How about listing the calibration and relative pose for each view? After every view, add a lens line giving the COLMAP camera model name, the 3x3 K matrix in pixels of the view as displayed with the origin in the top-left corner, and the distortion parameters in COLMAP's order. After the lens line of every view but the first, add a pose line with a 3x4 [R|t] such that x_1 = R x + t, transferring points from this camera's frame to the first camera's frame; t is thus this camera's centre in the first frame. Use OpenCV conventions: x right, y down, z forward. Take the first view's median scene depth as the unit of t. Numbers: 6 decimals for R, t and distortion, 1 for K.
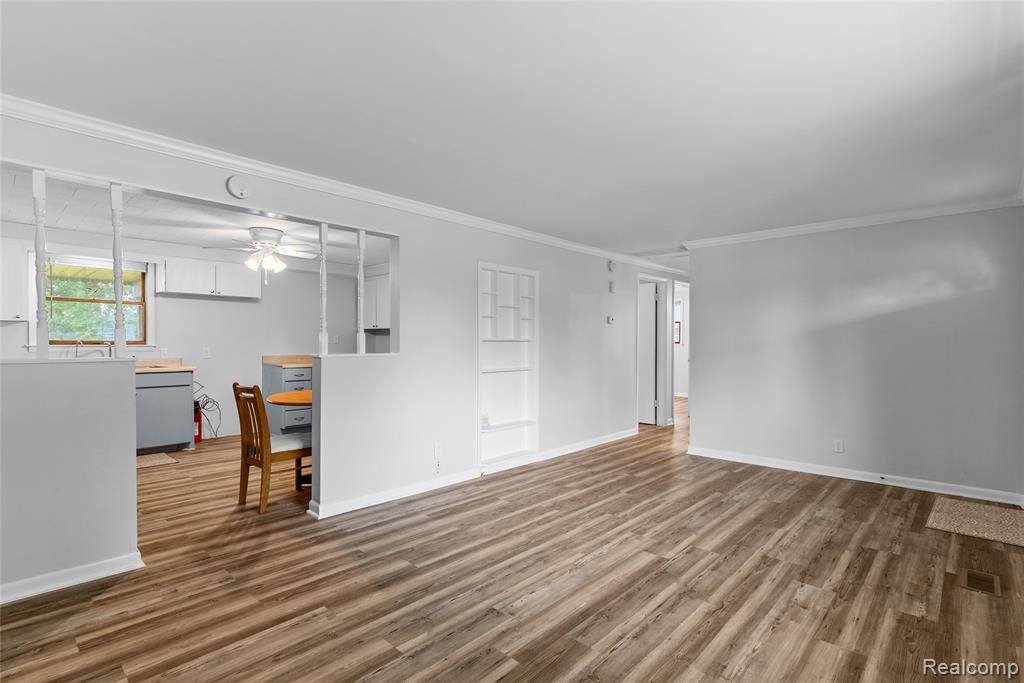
lens RADIAL K [[493.5, 0, 512.0], [0, 493.5, 341.5], [0, 0, 1]] dist [0.002016, 0.000751]
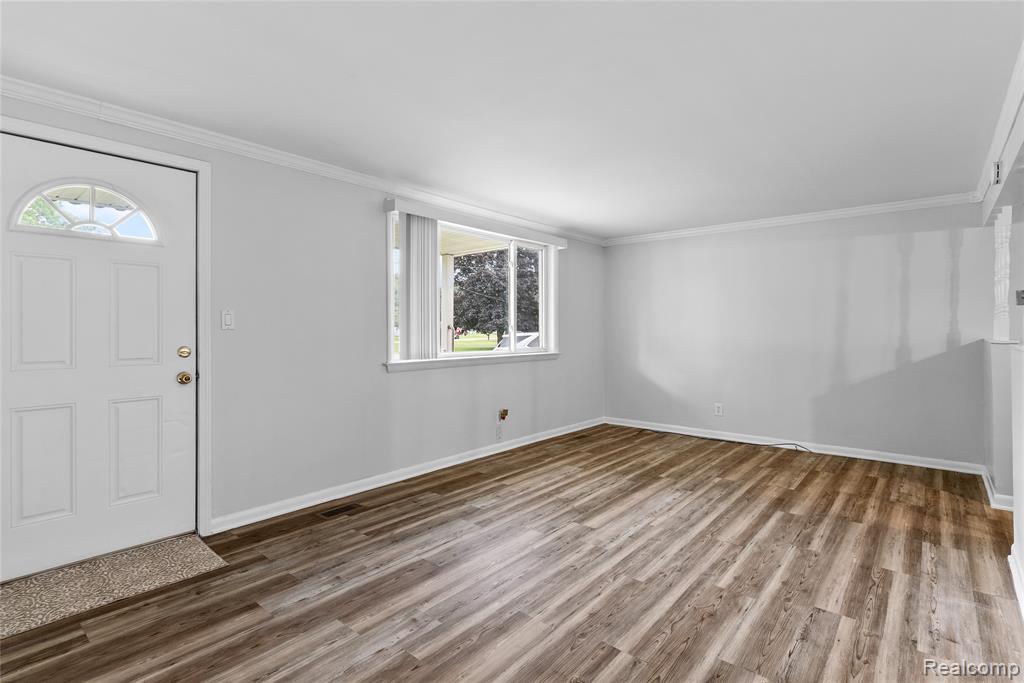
lens RADIAL K [[497.4, 0, 513.4], [0, 497.4, 332.8], [0, 0, 1]] dist [-0.000985, 0.000833]
pose [[-0.998801, -0.003220, -0.048855, 0.443312], [-0.003587, 0.999966, 0.007438, 0.005603], [0.048829, 0.007604, -0.998778, 1.835041]]
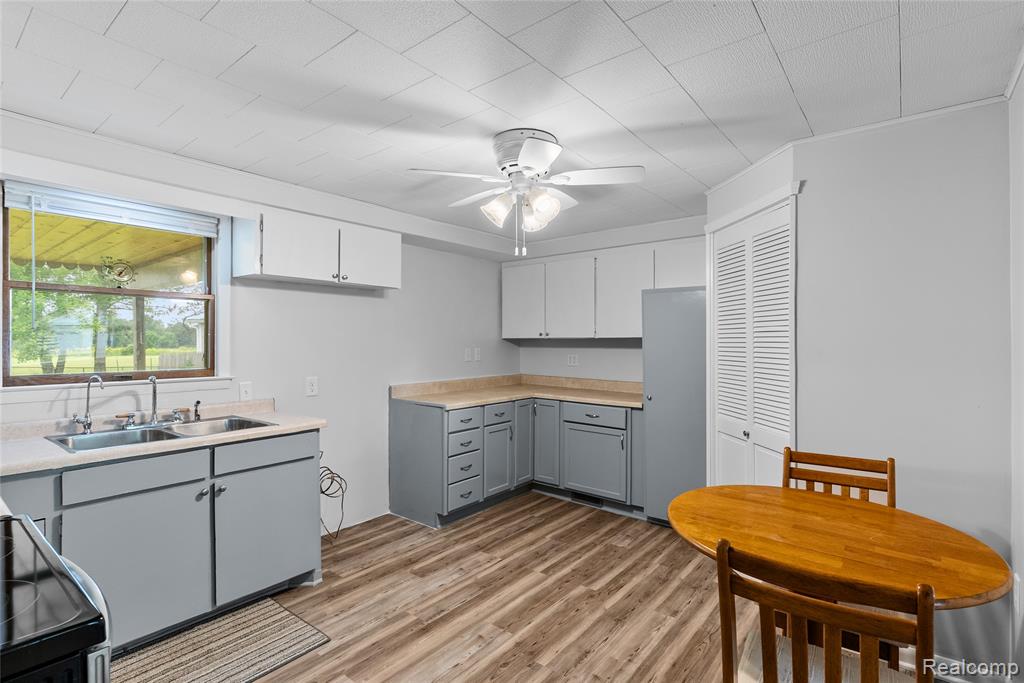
lens RADIAL K [[497.4, 0, 513.4], [0, 497.4, 332.8], [0, 0, 1]] dist [-0.000985, 0.000833]
pose [[0.996916, -0.007345, 0.078128, -0.814371], [0.008540, 0.999852, -0.014961, -0.050637], [-0.078006, 0.015582, 0.996831, 0.786424]]
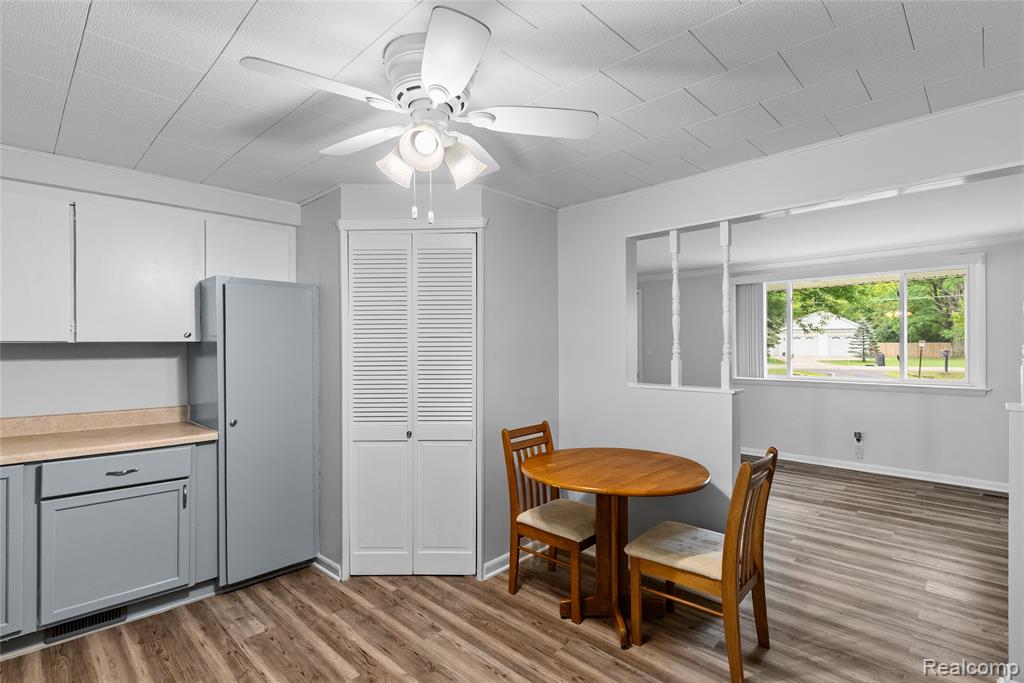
lens RADIAL K [[487.0, 0, 512.0], [0, 487.0, 341.5], [0, 0, 1]] dist [0.001996, -0.000001]
pose [[0.021209, 0.002297, 0.999772, -1.253385], [0.003376, 0.999991, -0.002369, -0.051236], [-0.999769, 0.003425, 0.021201, 1.438313]]
